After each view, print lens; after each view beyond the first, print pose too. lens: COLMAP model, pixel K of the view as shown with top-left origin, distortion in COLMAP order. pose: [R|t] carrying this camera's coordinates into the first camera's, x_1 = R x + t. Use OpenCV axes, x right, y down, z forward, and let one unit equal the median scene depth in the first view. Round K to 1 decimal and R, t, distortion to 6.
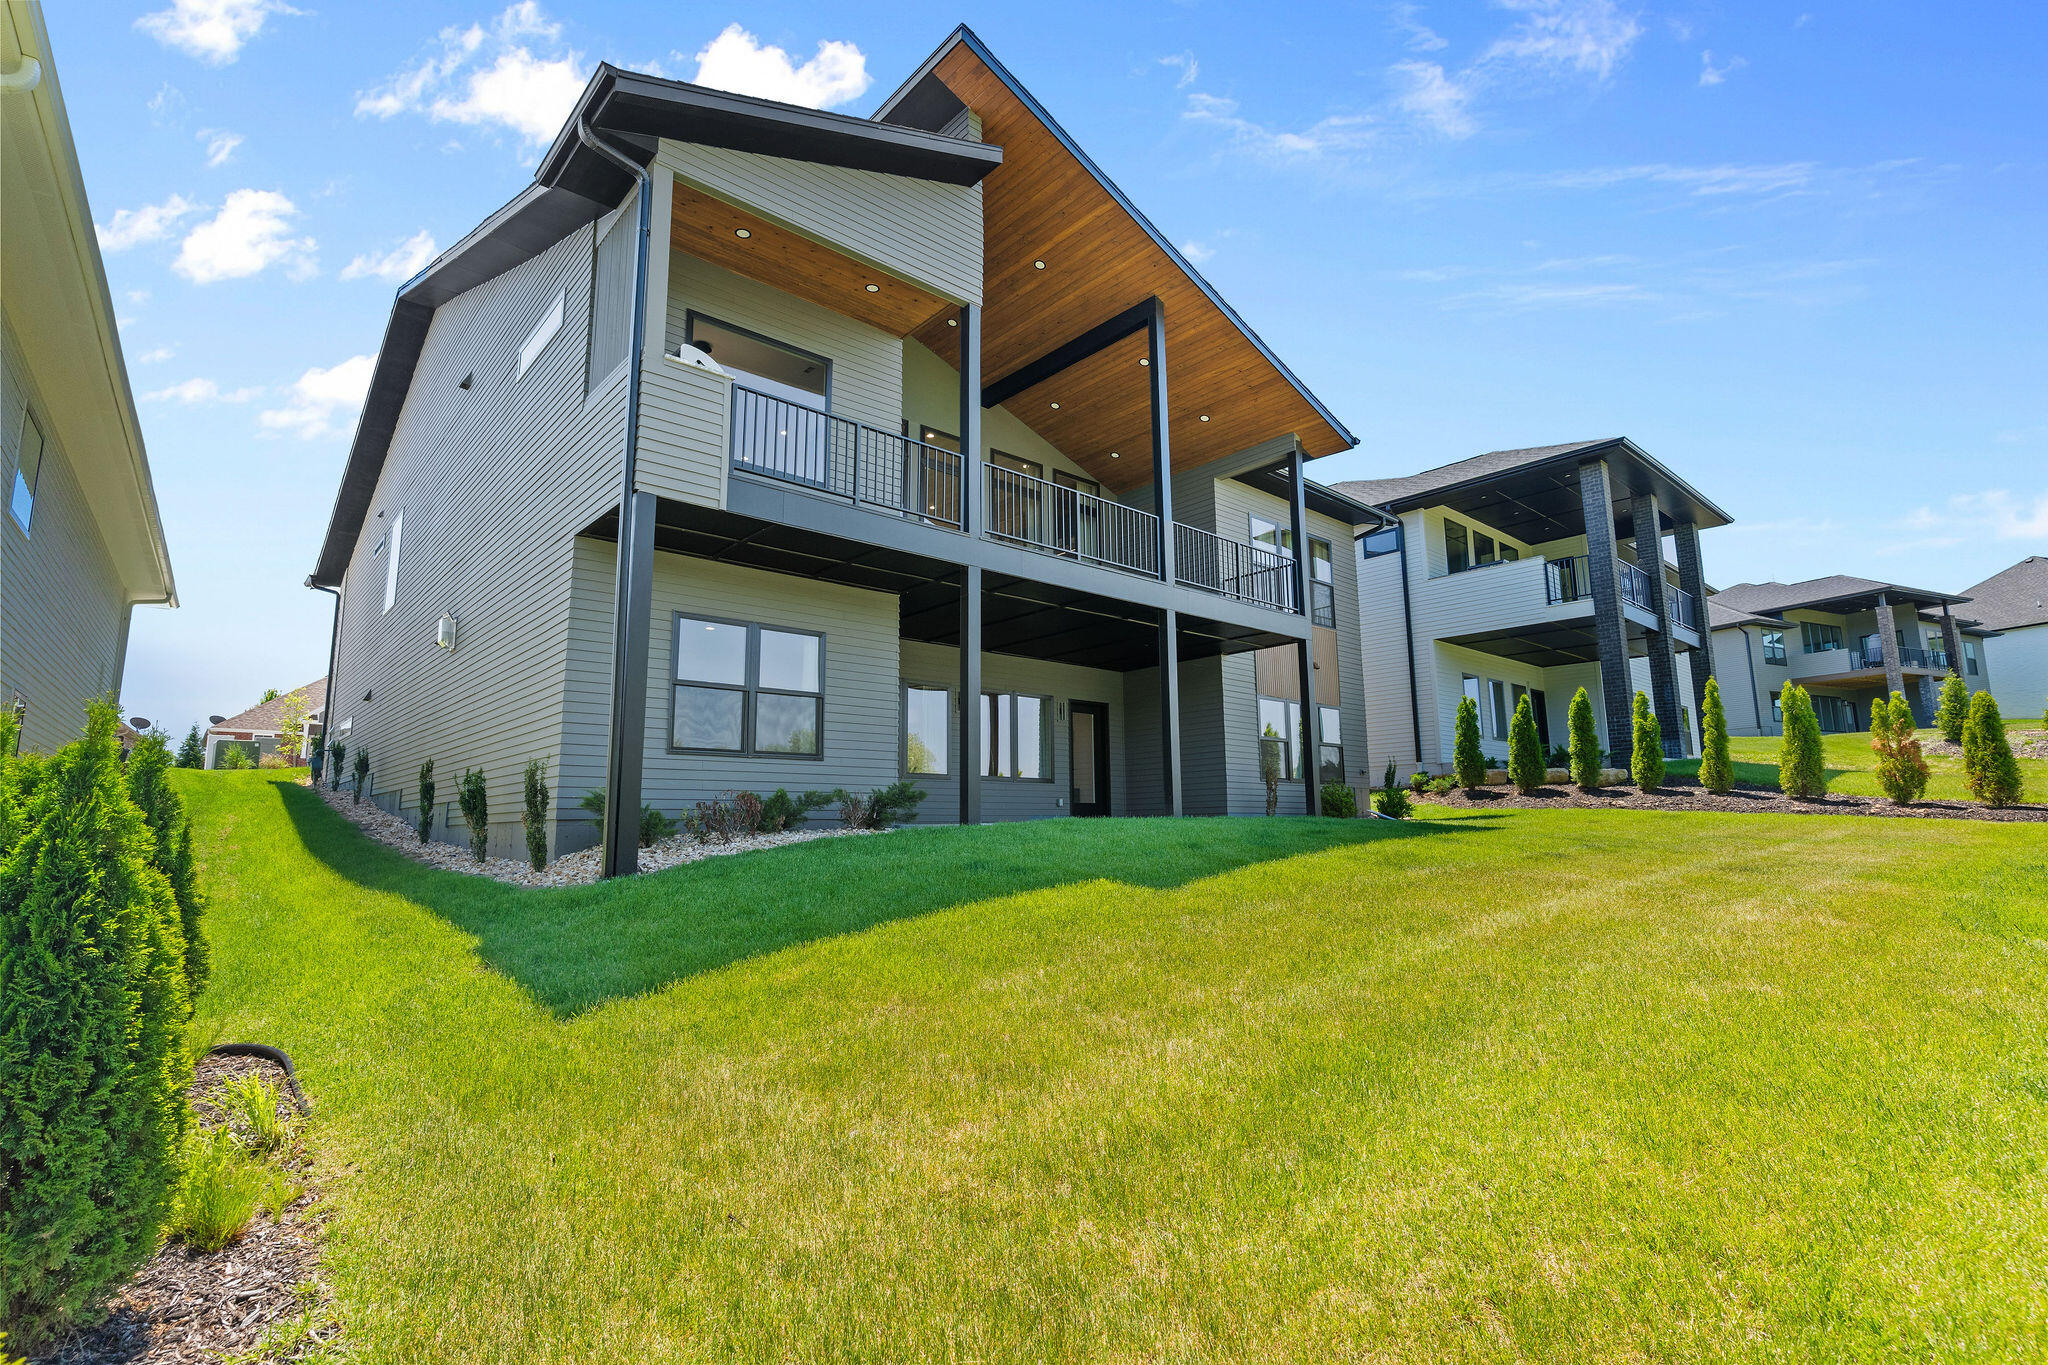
lens RADIAL K [[965.7, 0, 1024.0], [0, 965.7, 682.5], [0, 0, 1]] dist [0.000870, 0.000126]
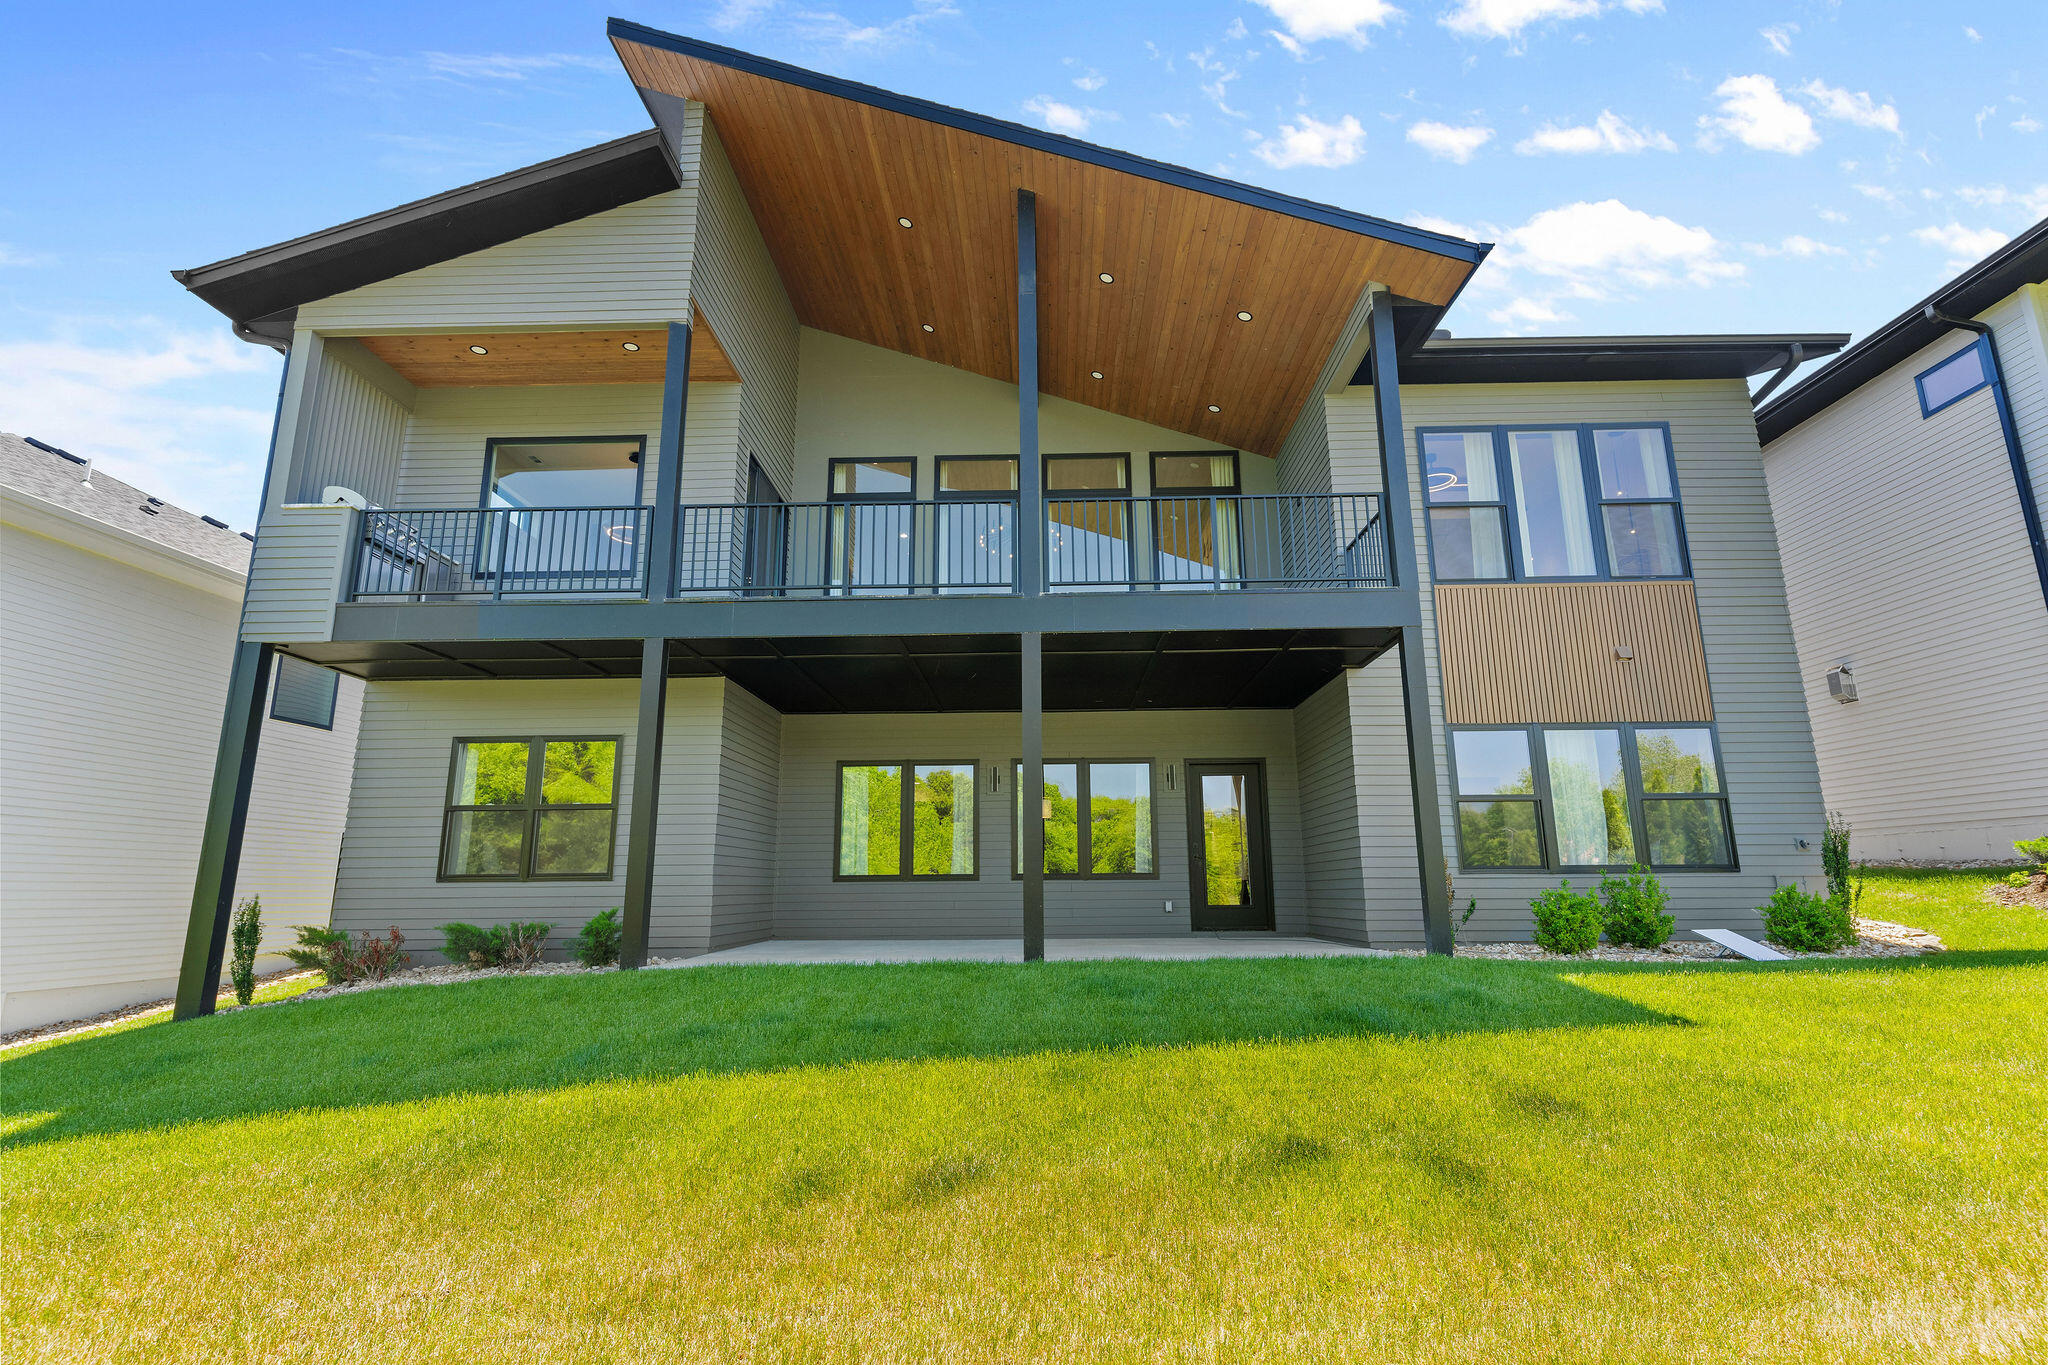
lens RADIAL K [[986.2, 0, 1024.4], [0, 986.2, 670.6], [0, 0, 1]] dist [-0.003958, -0.000451]
pose [[0.725416, -0.144984, -0.672868, 0.460109], [0.099761, 0.989388, -0.105633, 0.015489], [0.681043, 0.009502, 0.732182, 0.394720]]
